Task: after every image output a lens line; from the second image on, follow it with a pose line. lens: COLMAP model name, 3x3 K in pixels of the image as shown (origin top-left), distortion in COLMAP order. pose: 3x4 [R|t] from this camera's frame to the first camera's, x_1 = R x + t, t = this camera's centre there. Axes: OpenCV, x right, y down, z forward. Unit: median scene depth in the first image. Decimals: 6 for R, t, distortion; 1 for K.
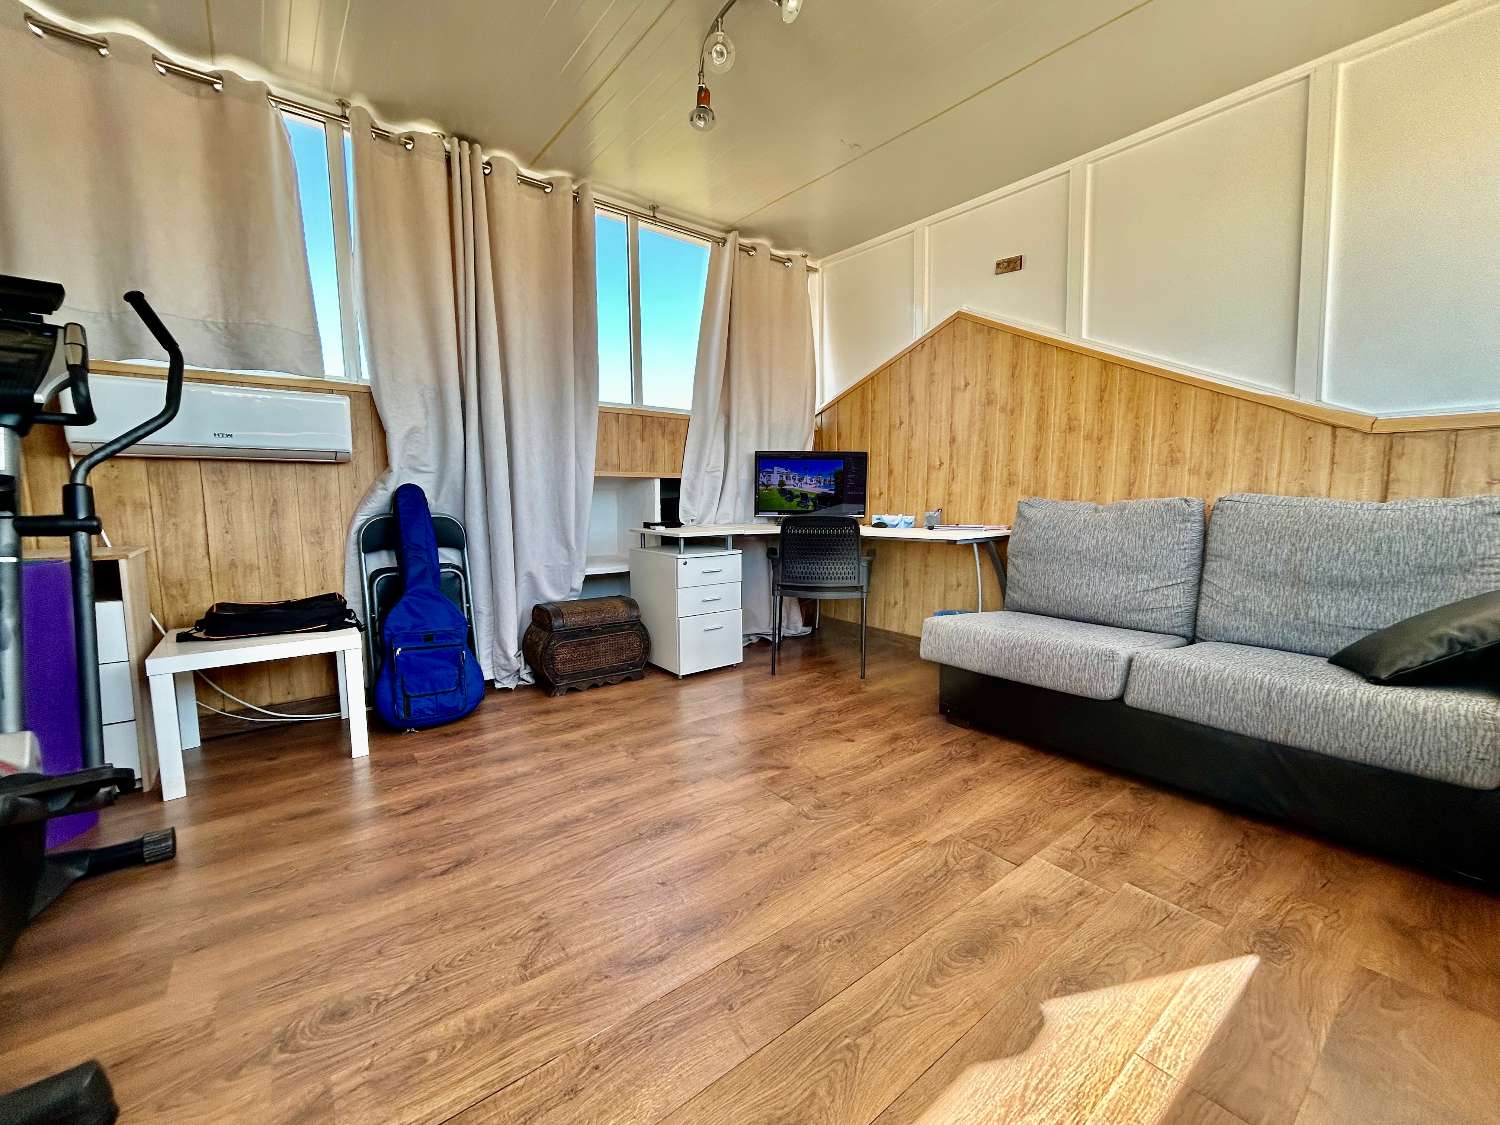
lens RADIAL K [[604.5, 0, 748.7], [0, 604.5, 555.5], [0, 0, 1]] dist [-0.000933, -0.000262]
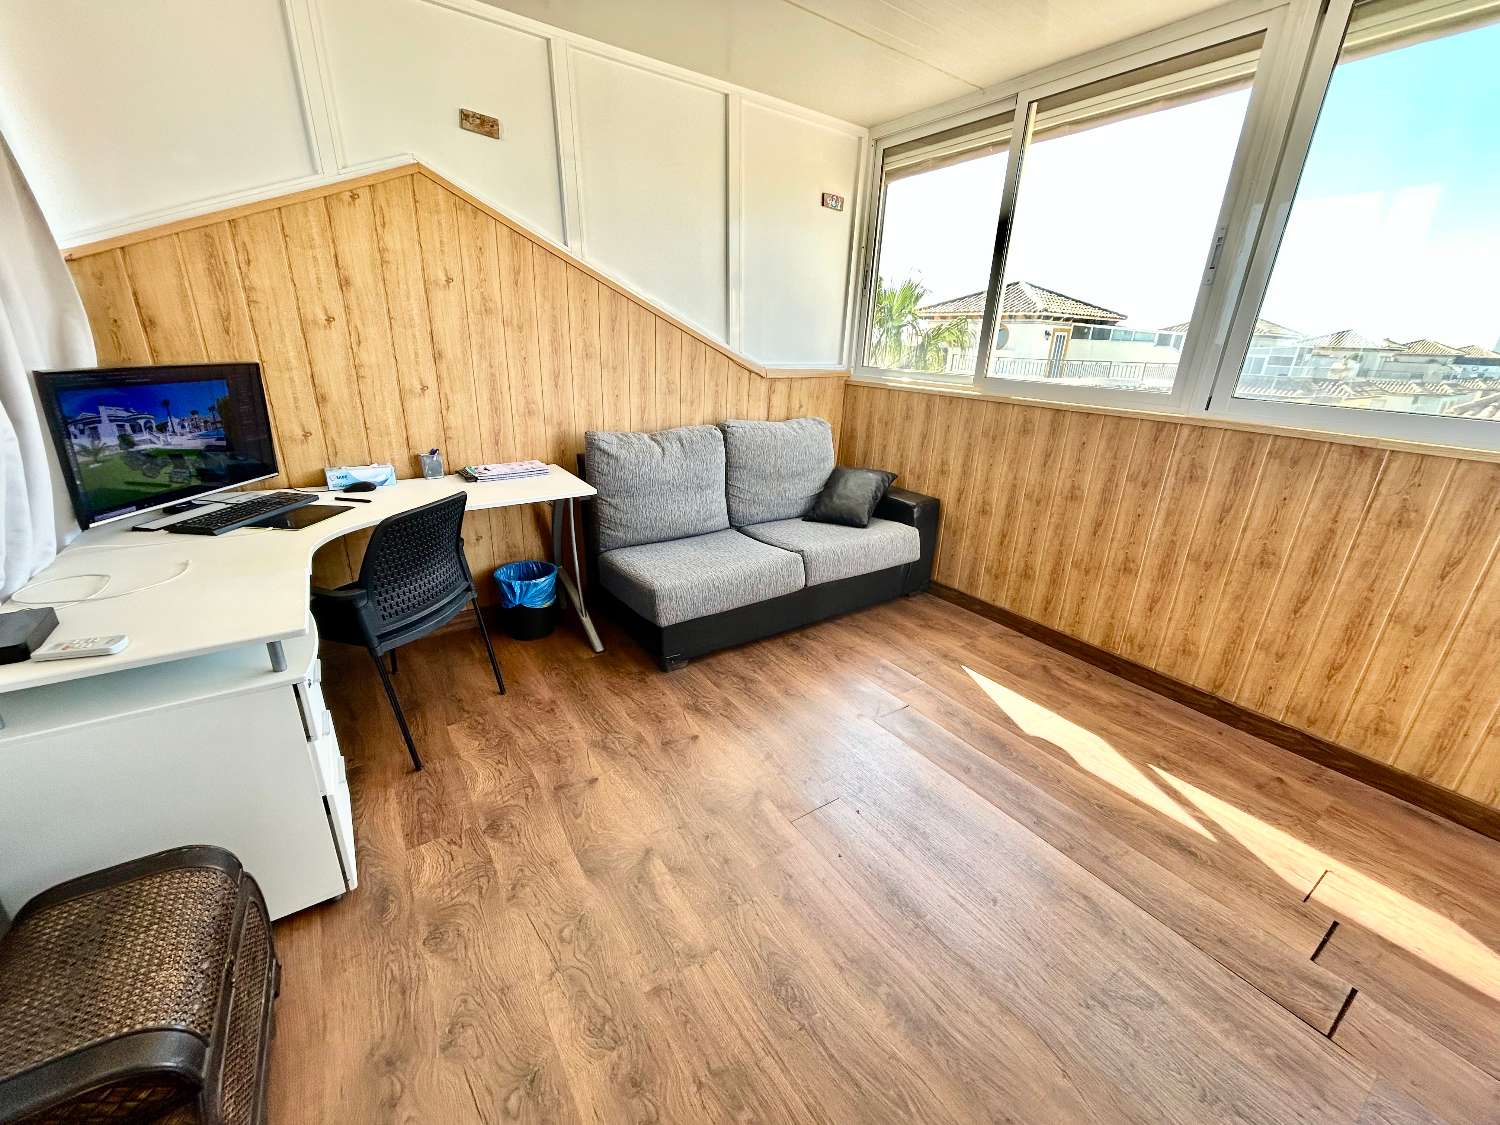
lens RADIAL K [[604.5, 0, 748.8], [0, 604.5, 558.8], [0, 0, 1]] dist [-0.000933, -0.000262]
pose [[0.073762, -0.339646, 0.937656, -0.538525], [0.065245, 0.939847, 0.335307, -0.232849], [-0.995139, 0.036444, 0.091485, 0.725573]]
